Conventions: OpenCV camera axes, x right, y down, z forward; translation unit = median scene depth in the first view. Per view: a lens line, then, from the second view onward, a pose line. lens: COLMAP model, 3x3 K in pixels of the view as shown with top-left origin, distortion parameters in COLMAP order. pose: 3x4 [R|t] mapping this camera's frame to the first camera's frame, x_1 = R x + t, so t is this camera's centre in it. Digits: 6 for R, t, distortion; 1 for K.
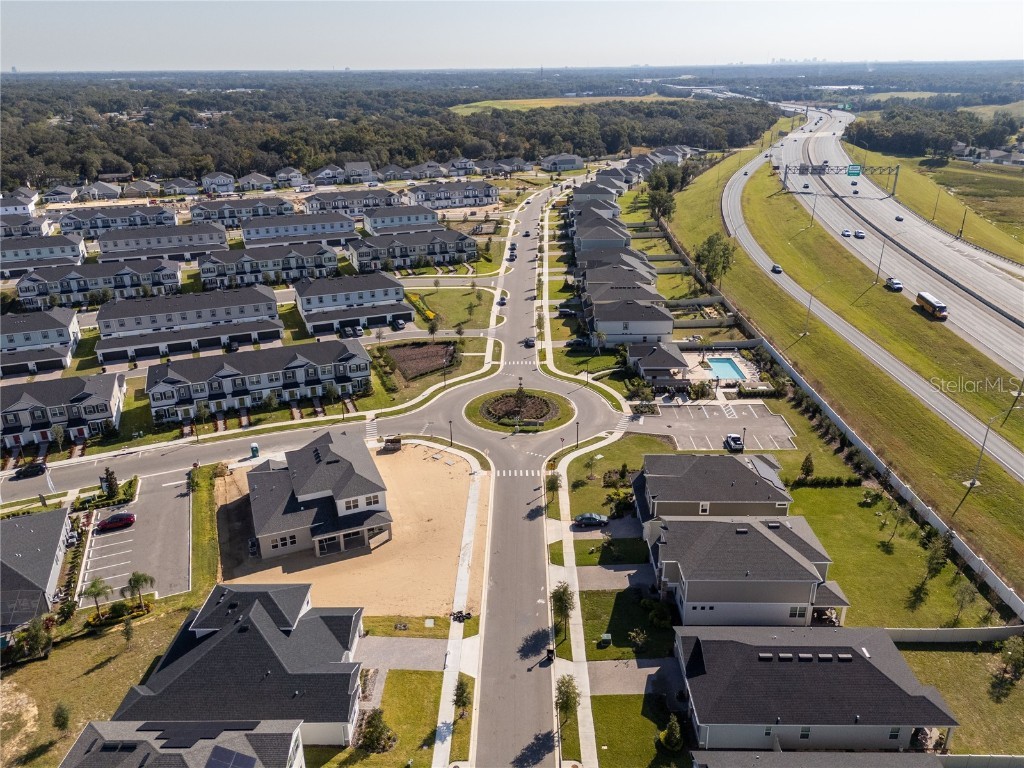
lens RADIAL K [[757.4, 0, 514.2], [0, 757.4, 383.1], [0, 0, 1]] dist [0.061865, -0.054847]
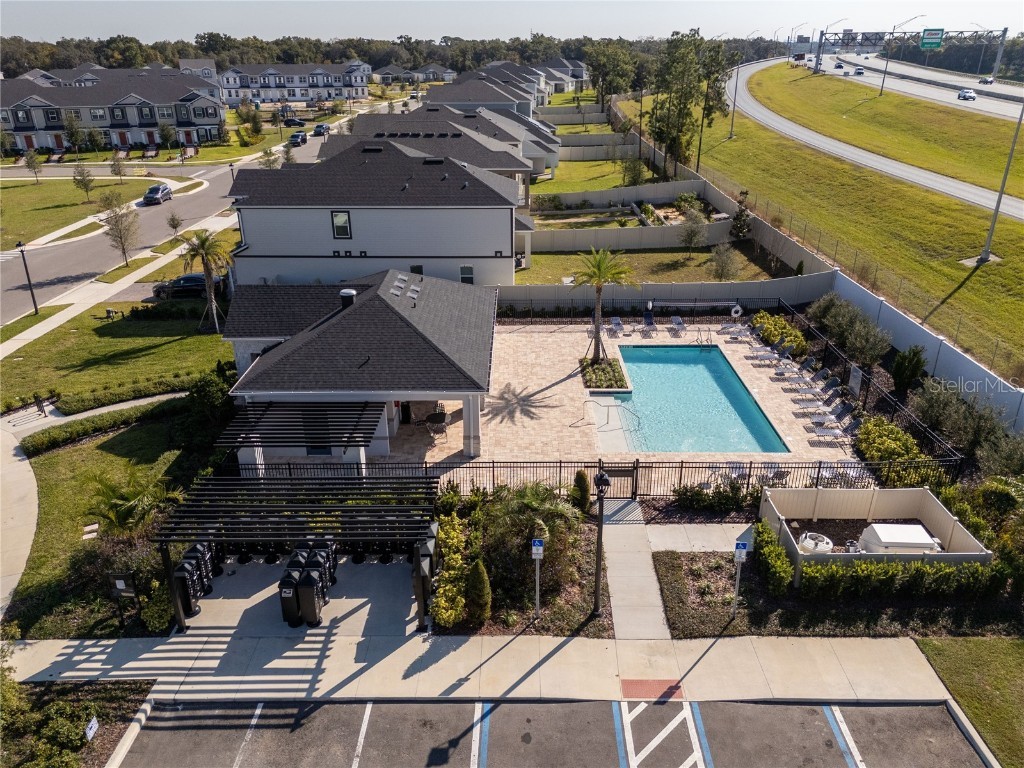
lens RADIAL K [[757.4, 0, 514.2], [0, 757.4, 383.1], [0, 0, 1]] dist [0.061865, -0.054847]
pose [[0.999990, 0.004424, 0.000274, 0.220081], [-0.004429, 0.999768, 0.021063, -0.025601], [-0.000181, -0.021064, 0.999778, 0.754796]]
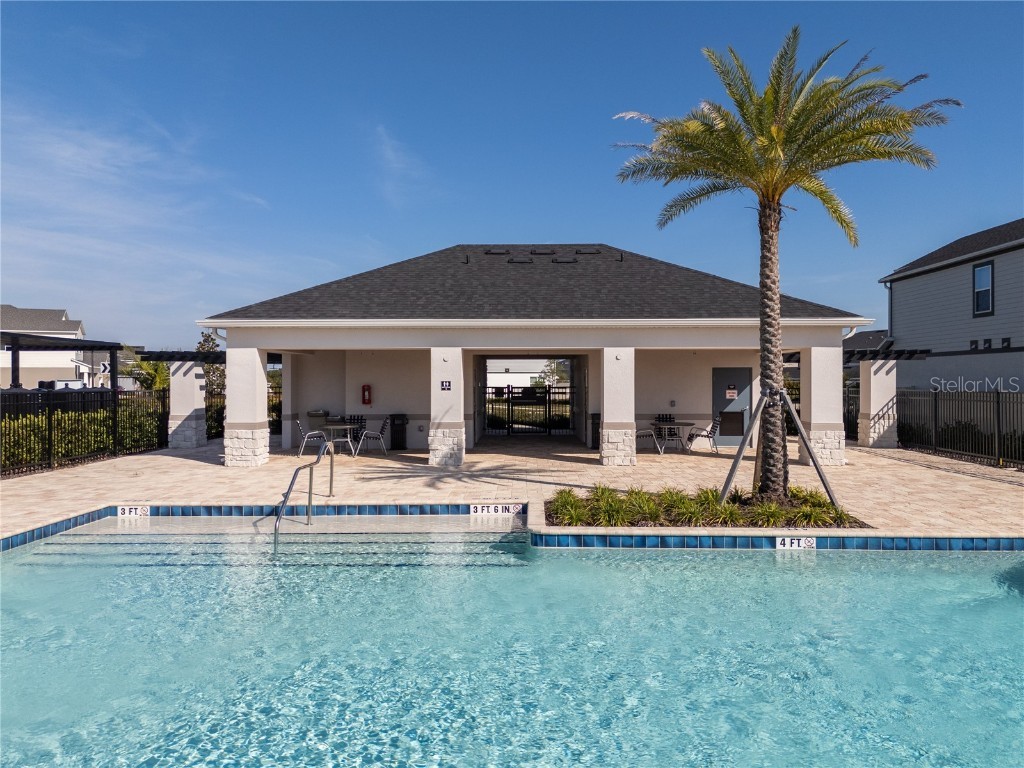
lens RADIAL K [[757.4, 0, 514.2], [0, 757.4, 383.1], [0, 0, 1]] dist [0.061865, -0.054847]
pose [[0.005132, 0.015047, -0.999874, 0.307801], [-0.374652, 0.927088, 0.012029, -0.029119], [0.927151, 0.374543, 0.010395, 0.966408]]
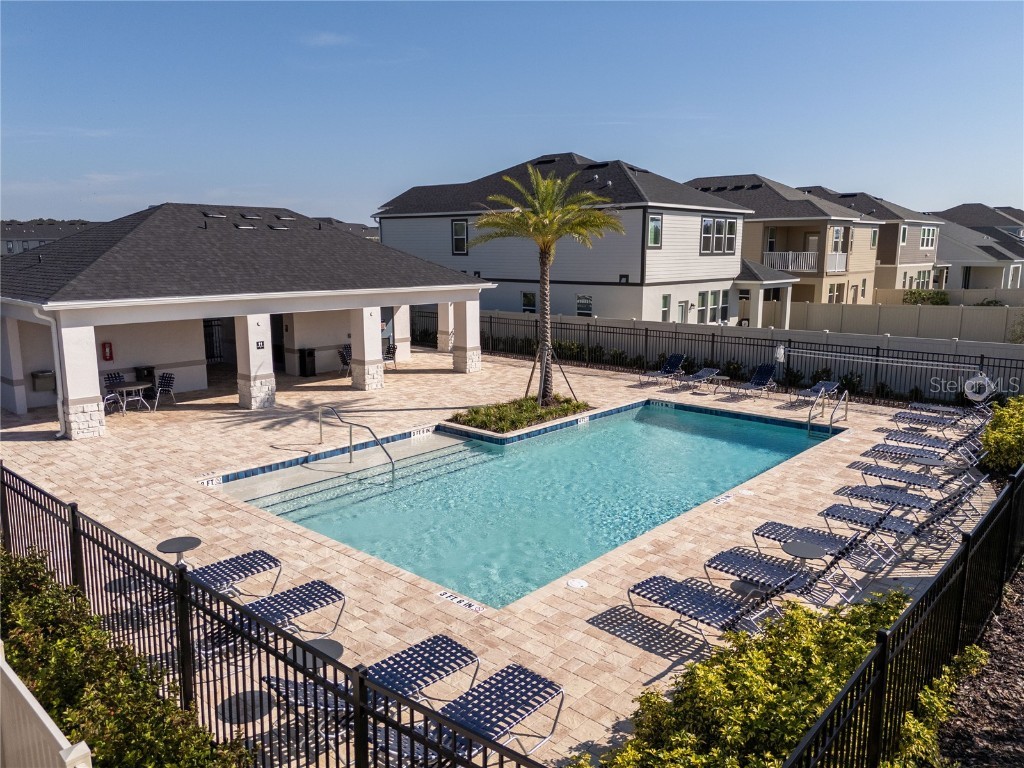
lens RADIAL K [[757.4, 0, 514.2], [0, 757.4, 383.1], [0, 0, 1]] dist [0.061865, -0.054847]
pose [[0.758974, 0.125081, -0.638994, 0.320030], [-0.252926, 0.960944, -0.112314, -0.015135], [0.599989, 0.246862, 0.760968, 0.892746]]
